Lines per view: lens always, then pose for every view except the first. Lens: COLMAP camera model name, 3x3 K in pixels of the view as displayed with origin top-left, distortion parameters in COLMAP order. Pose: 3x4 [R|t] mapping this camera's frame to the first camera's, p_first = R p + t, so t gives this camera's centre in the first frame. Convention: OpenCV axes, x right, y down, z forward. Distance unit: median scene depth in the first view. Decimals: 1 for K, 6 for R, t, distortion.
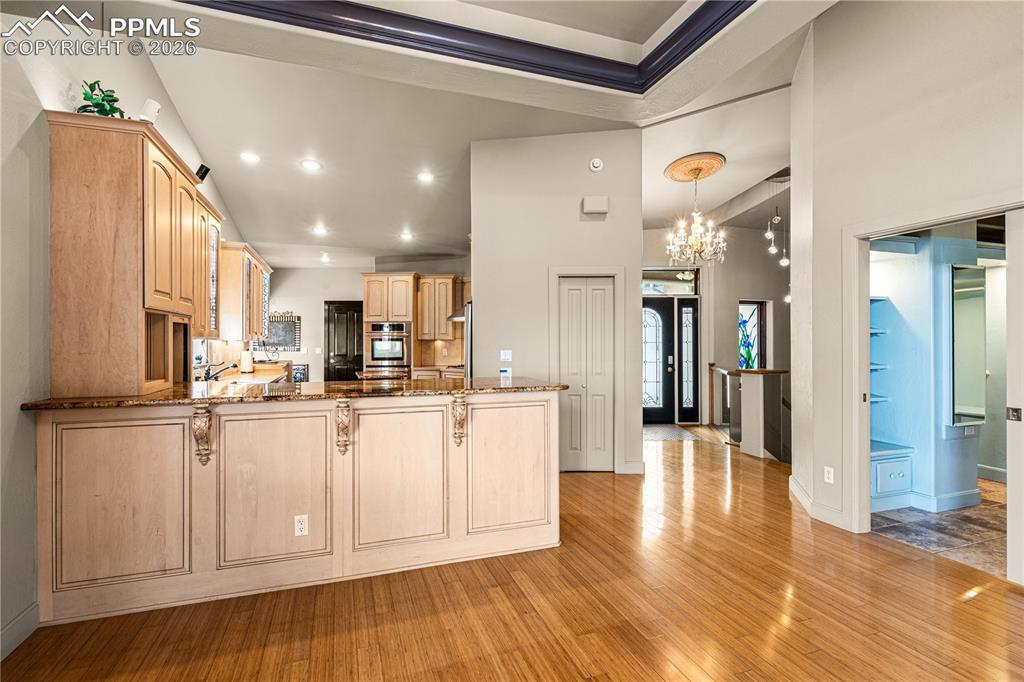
lens RADIAL K [[487.1, 0, 510.2], [0, 487.1, 350.4], [0, 0, 1]] dist [0.001851, 0.001109]
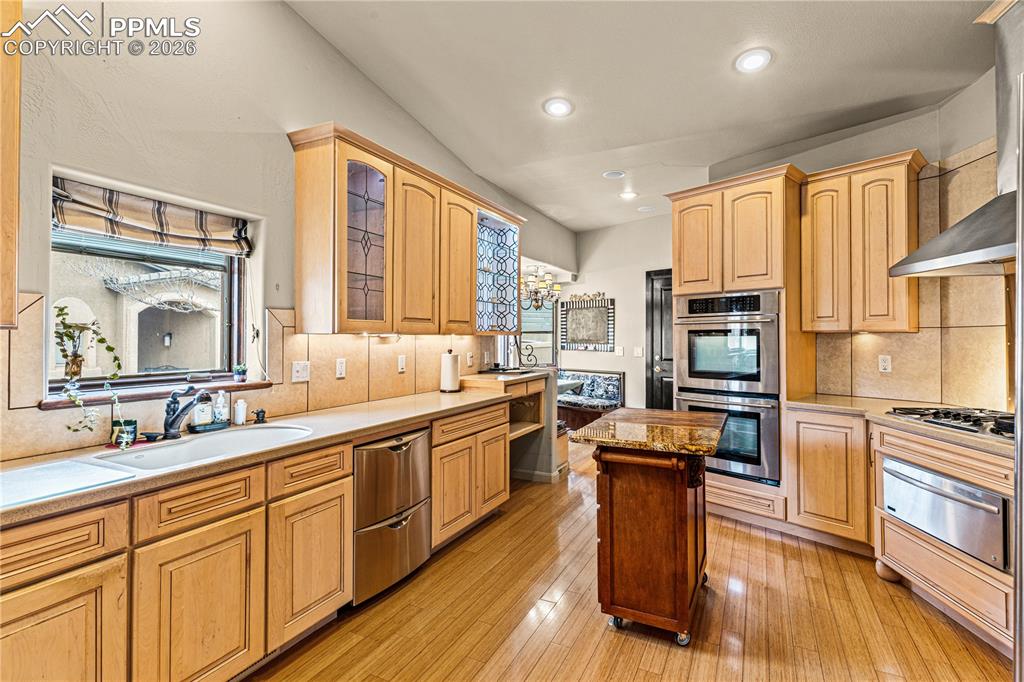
lens RADIAL K [[487.1, 0, 510.2], [0, 487.1, 350.4], [0, 0, 1]] dist [0.001851, 0.001109]
pose [[0.689702, 0.018016, -0.723869, -0.061225], [-0.011784, 0.999837, 0.013656, -0.009234], [0.723998, -0.000888, 0.689802, 0.546073]]
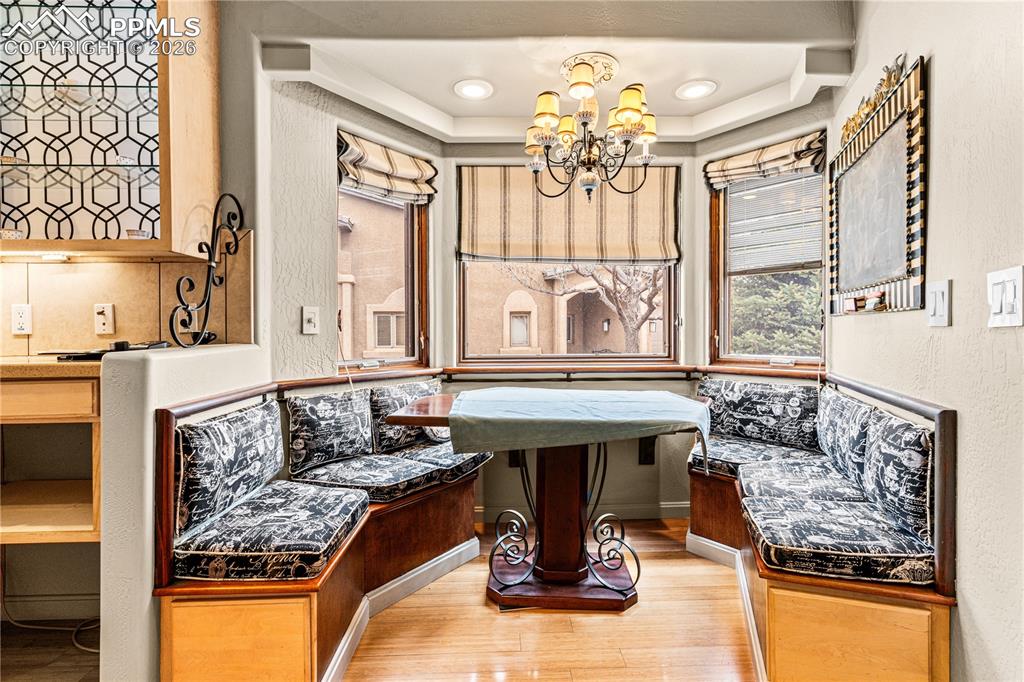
lens RADIAL K [[487.1, 0, 510.2], [0, 487.1, 350.4], [0, 0, 1]] dist [0.001851, 0.001109]
pose [[-0.299529, 0.038444, -0.953312, -0.326603], [-0.013400, 0.998920, 0.044493, 0.011557], [0.953993, 0.026102, -0.298691, 1.151794]]
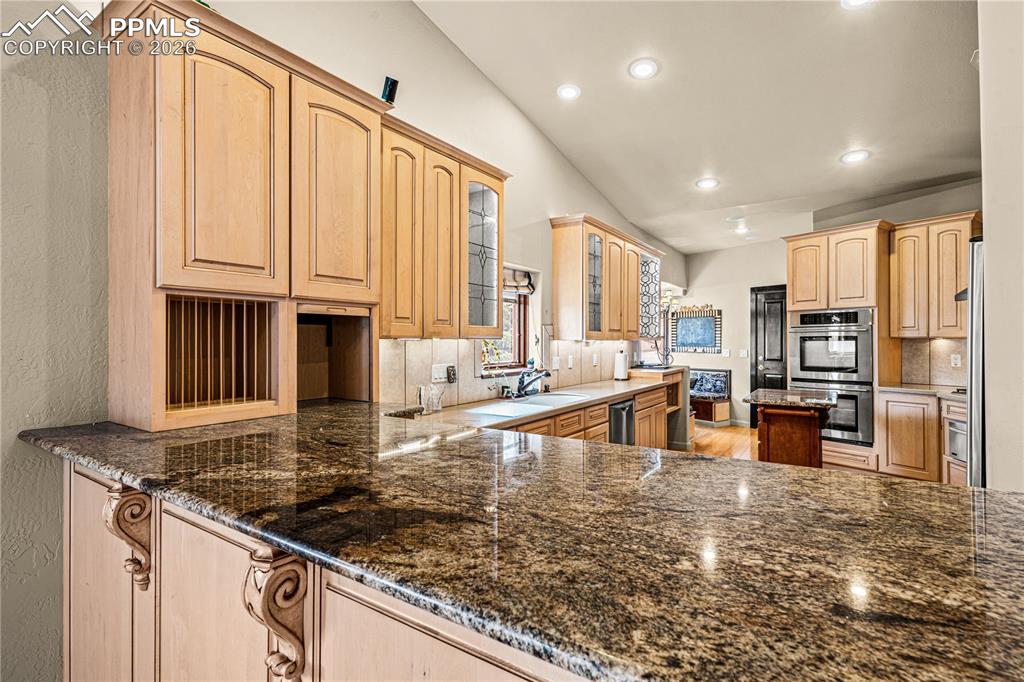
lens RADIAL K [[487.1, 0, 510.2], [0, 487.1, 350.4], [0, 0, 1]] dist [0.001851, 0.001109]
pose [[0.596318, 0.013110, -0.802642, 0.006629], [-0.011898, 0.999901, 0.007492, -0.006247], [0.802660, 0.005082, 0.596415, 0.301091]]
